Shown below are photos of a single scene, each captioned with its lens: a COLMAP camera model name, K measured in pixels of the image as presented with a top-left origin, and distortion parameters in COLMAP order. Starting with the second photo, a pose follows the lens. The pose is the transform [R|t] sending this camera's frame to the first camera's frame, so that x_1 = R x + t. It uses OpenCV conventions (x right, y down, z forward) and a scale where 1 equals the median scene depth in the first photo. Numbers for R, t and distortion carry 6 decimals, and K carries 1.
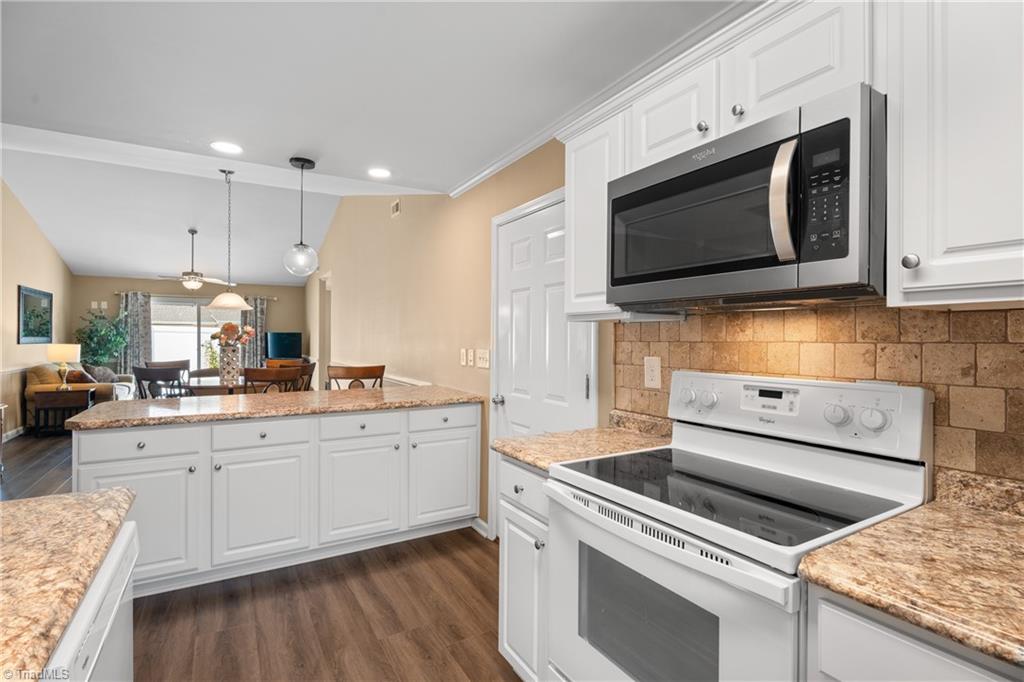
lens RADIAL K [[487.2, 0, 512.0], [0, 487.2, 341.0], [0, 0, 1]] dist [-0.000985, -0.000182]
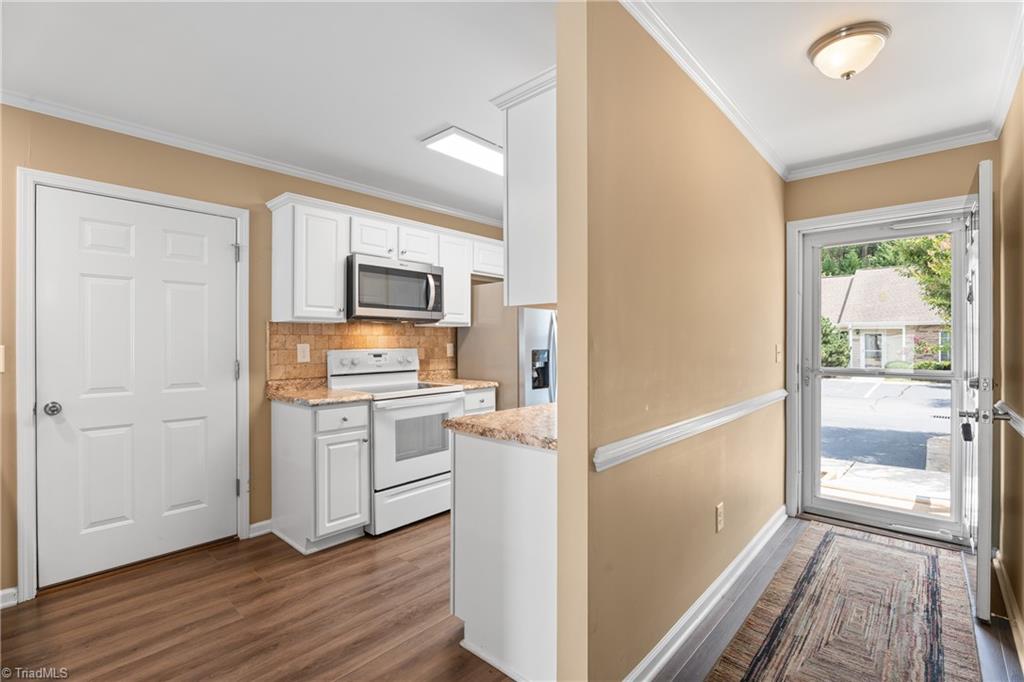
lens RADIAL K [[466.5, 0, 512.0], [0, 466.5, 341.0], [0, 0, 1]] dist [0.000453, 0.000382]
pose [[-0.296496, 0.000653, 0.955034, -1.513141], [0.007822, 0.999968, 0.001745, 0.026060], [-0.955002, 0.007988, -0.296491, 0.805158]]
